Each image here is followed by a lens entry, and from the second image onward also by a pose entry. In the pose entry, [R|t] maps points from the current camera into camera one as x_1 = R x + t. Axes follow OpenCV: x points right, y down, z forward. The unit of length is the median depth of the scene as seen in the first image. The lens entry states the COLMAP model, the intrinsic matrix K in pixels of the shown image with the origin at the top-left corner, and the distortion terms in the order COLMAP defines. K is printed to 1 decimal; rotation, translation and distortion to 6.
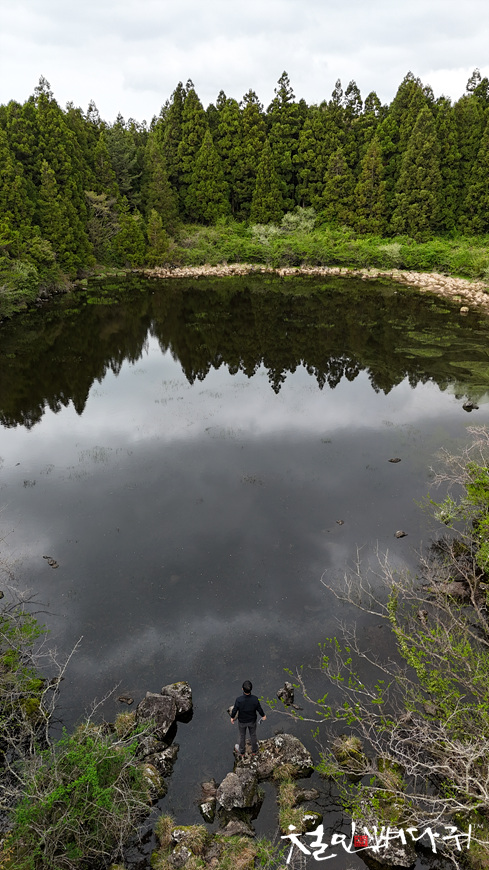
lens RADIAL K [[634.7, 0, 244.1], [0, 634.7, 428.3], [0, 0, 1]] dist [0.085906, -0.086686]
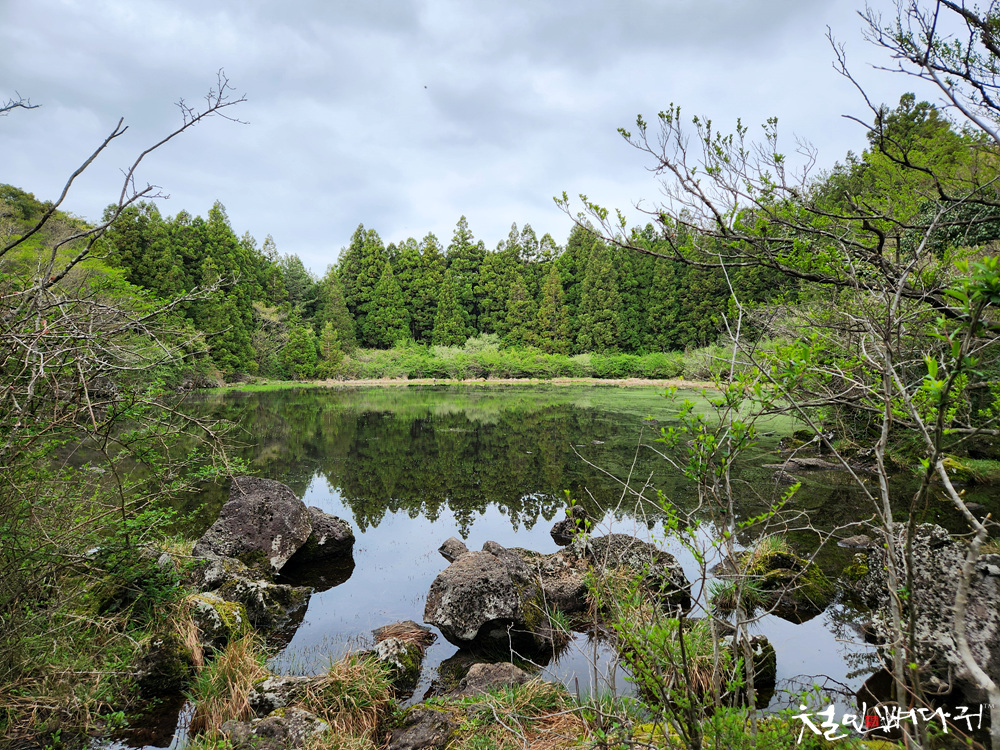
lens RADIAL K [[659.1, 0, 495.9], [0, 659.1, 370.2], [0, 0, 1]] dist [0.085842, -0.071329]
pose [[0.993584, -0.007153, 0.112872, -0.006968], [0.050152, 0.922375, -0.383027, 0.092657], [-0.101371, 0.386230, 0.916815, 0.104504]]
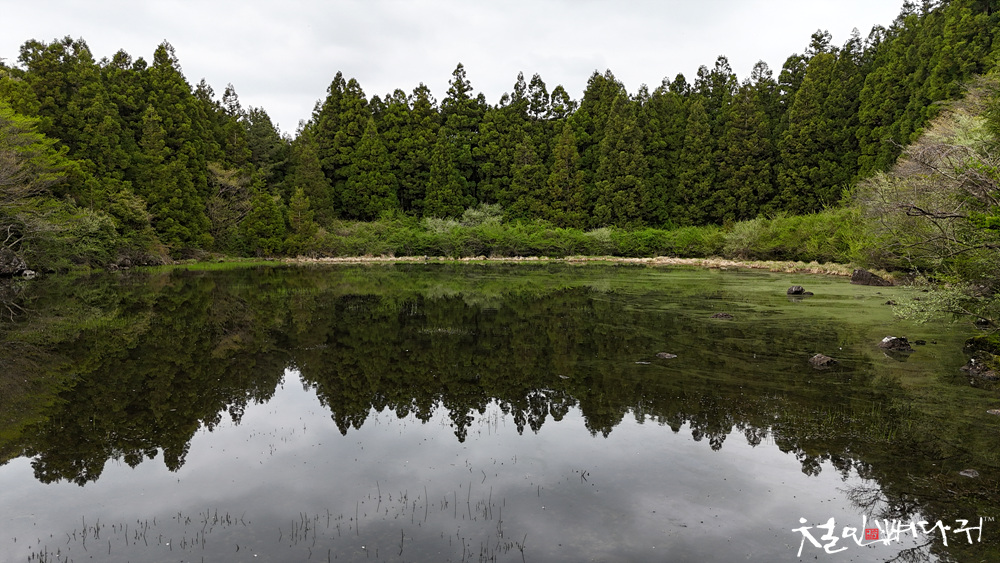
lens RADIAL K [[729.5, 0, 502.3], [0, 729.5, 277.7], [0, 0, 1]] dist [0.085906, -0.086686]
pose [[0.992683, -0.007566, 0.120513, -0.003197], [0.048907, 0.937703, -0.343978, 0.072199], [-0.110403, 0.347355, 0.931212, 0.155872]]
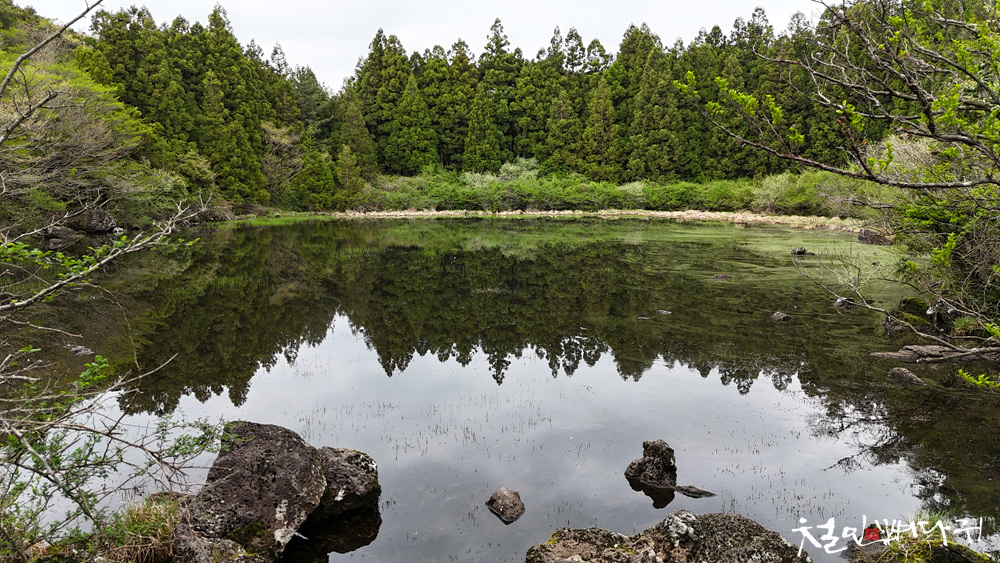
lens RADIAL K [[729.5, 0, 502.3], [0, 729.5, 277.7], [0, 0, 1]] dist [0.085906, -0.086686]
pose [[0.997404, -0.013182, 0.070799, -0.008064], [0.032361, 0.960293, -0.277109, 0.080532], [-0.064335, 0.278681, 0.958226, 0.113611]]
